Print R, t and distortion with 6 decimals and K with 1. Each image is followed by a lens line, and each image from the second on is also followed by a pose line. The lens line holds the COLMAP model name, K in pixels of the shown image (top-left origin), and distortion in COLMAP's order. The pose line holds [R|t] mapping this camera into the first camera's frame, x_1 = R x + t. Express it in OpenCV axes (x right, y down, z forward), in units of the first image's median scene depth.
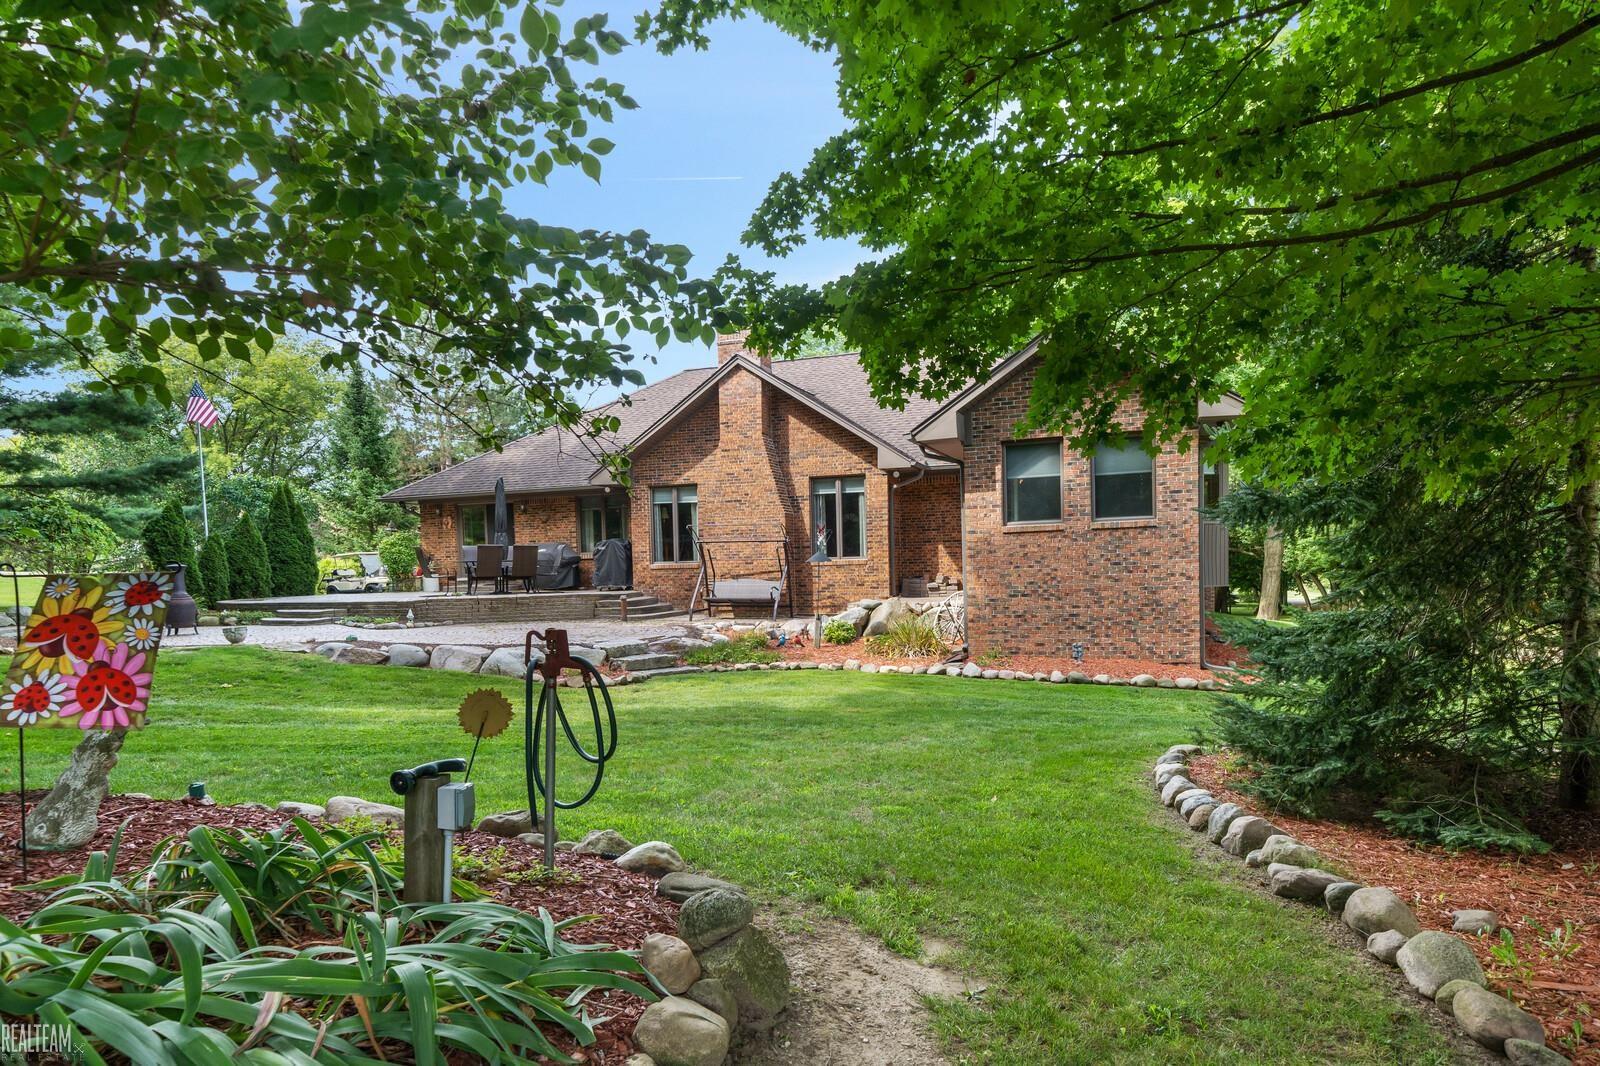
lens RADIAL K [[859.5, 0, 798.7], [0, 859.5, 539.9], [0, 0, 1]] dist [-0.000662, -0.000095]
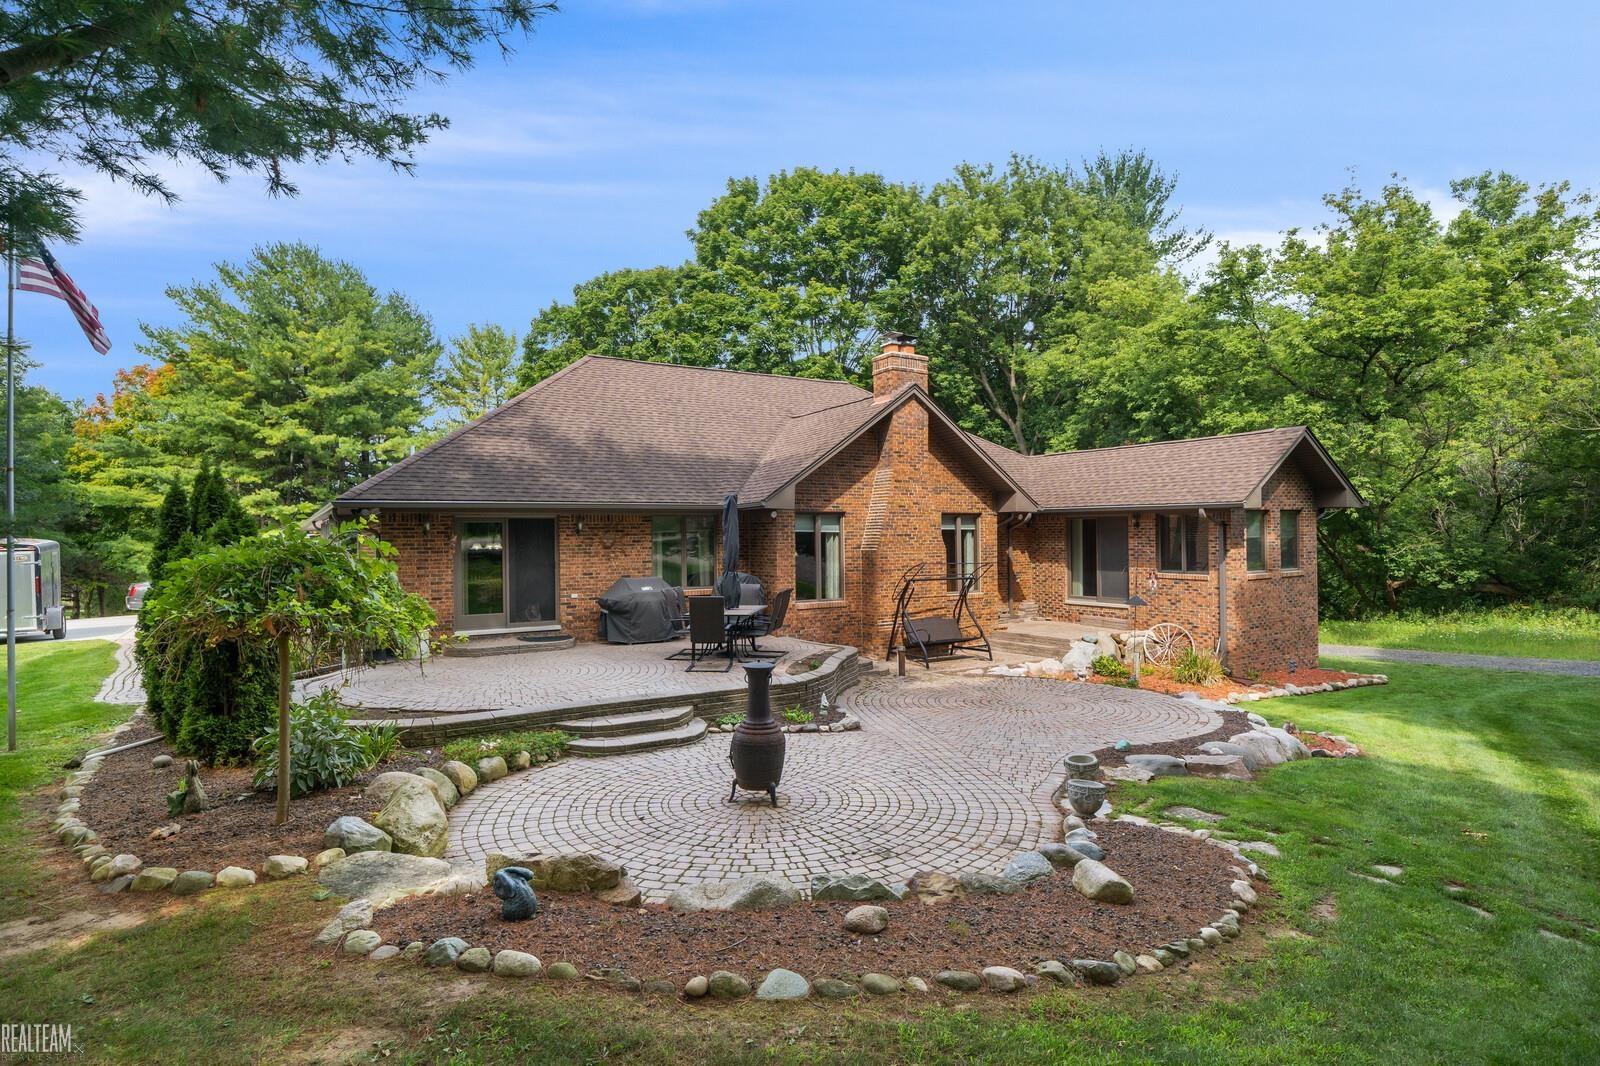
lens RADIAL K [[801.8, 0, 800.0], [0, 801.8, 533.0], [0, 0, 1]] dist [0.000847, 0.000105]
pose [[0.619882, 0.019666, 0.784448, -0.852273], [-0.023417, 0.999704, -0.006558, -0.039334], [-0.784345, -0.014304, 0.620160, 0.541225]]
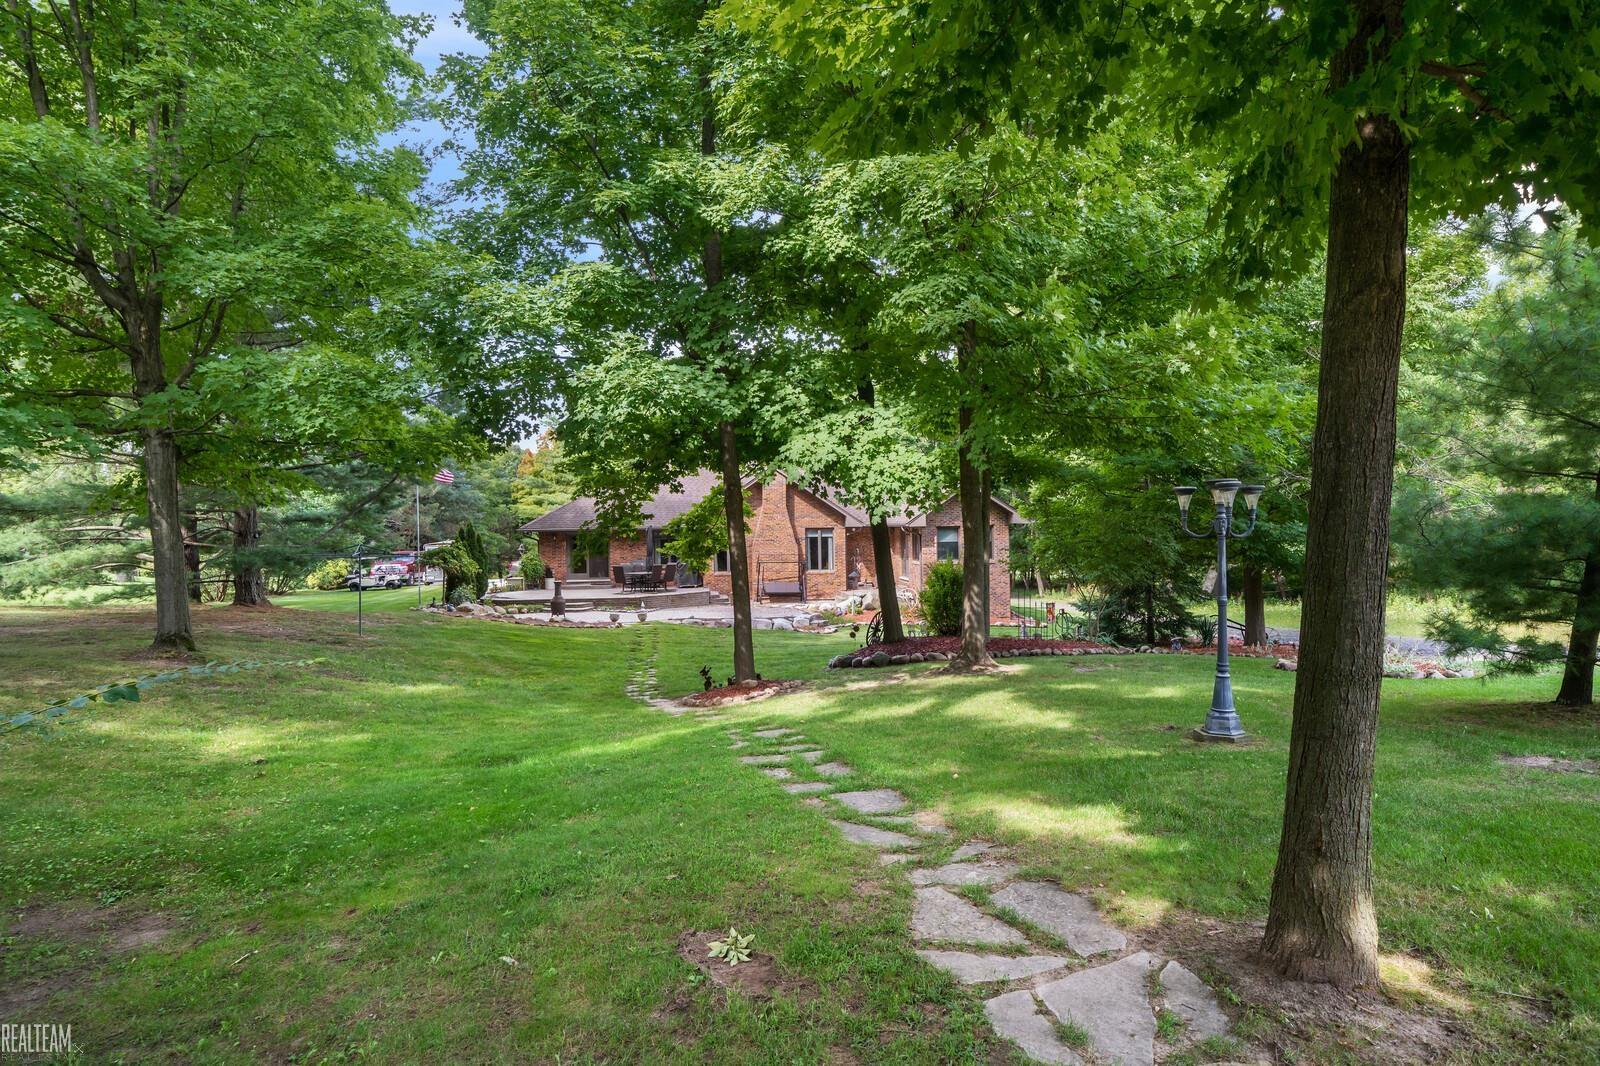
lens RADIAL K [[859.5, 0, 798.7], [0, 859.5, 539.9], [0, 0, 1]] dist [-0.000662, -0.000095]
pose [[0.905207, 0.006934, 0.424914, -0.832045], [-0.015418, 0.999744, 0.016531, -0.079290], [-0.424691, -0.021515, 0.905083, -0.759019]]
